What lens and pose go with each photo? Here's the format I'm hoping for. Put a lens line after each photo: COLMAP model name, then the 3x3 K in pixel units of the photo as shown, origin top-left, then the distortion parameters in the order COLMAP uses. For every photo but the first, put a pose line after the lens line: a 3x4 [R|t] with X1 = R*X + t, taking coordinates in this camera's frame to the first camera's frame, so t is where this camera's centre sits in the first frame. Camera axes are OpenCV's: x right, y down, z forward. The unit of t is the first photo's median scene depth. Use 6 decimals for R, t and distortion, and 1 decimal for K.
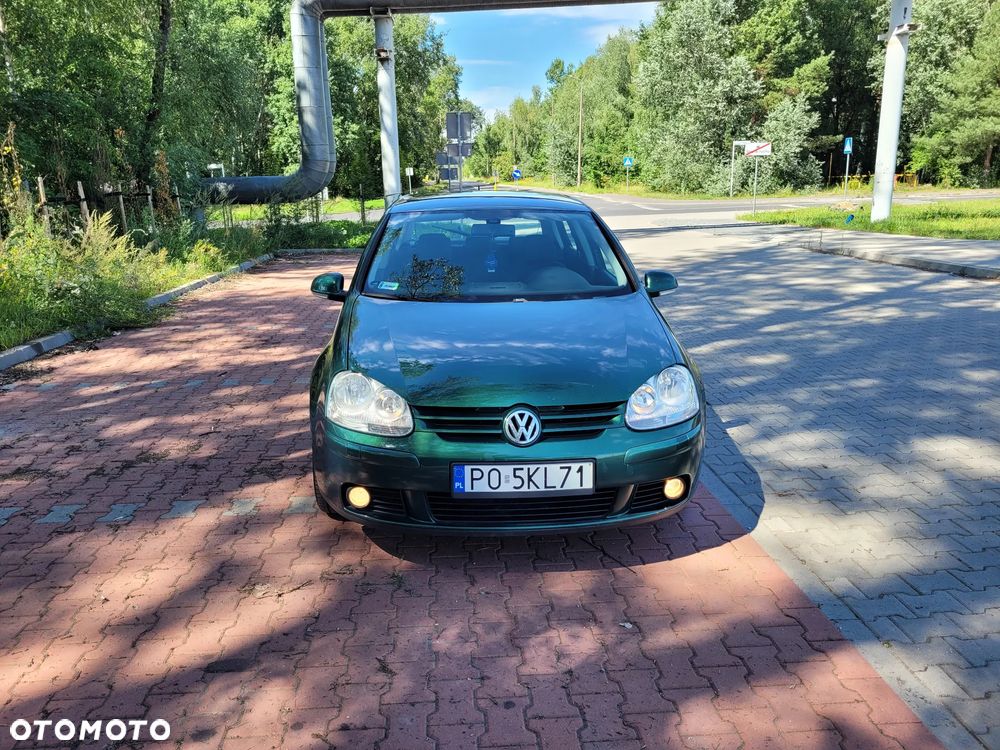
lens RADIAL K [[778.4, 0, 487.6], [0, 778.4, 365.4], [0, 0, 1]] dist [0.058909, -0.051633]
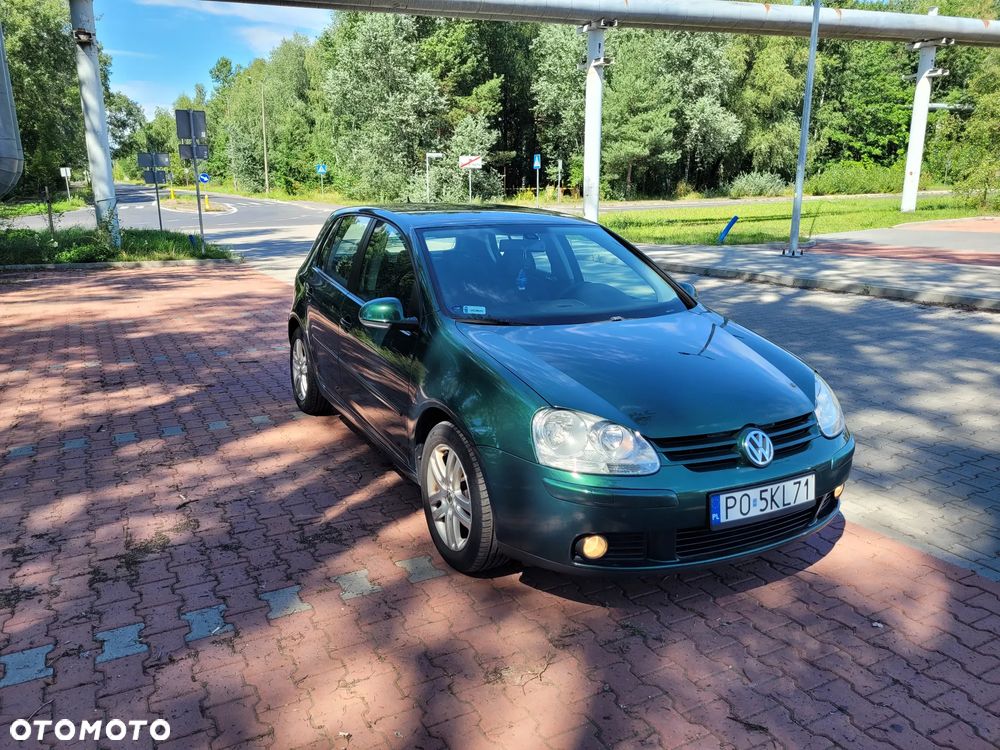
lens RADIAL K [[778.4, 0, 491.2], [0, 778.4, 362.0], [0, 0, 1]] dist [0.058909, -0.051633]
pose [[0.908240, -0.076955, 0.411312, -0.269337], [0.082105, 0.996610, 0.005162, -0.025271], [-0.410315, 0.029083, 0.911480, 0.093951]]
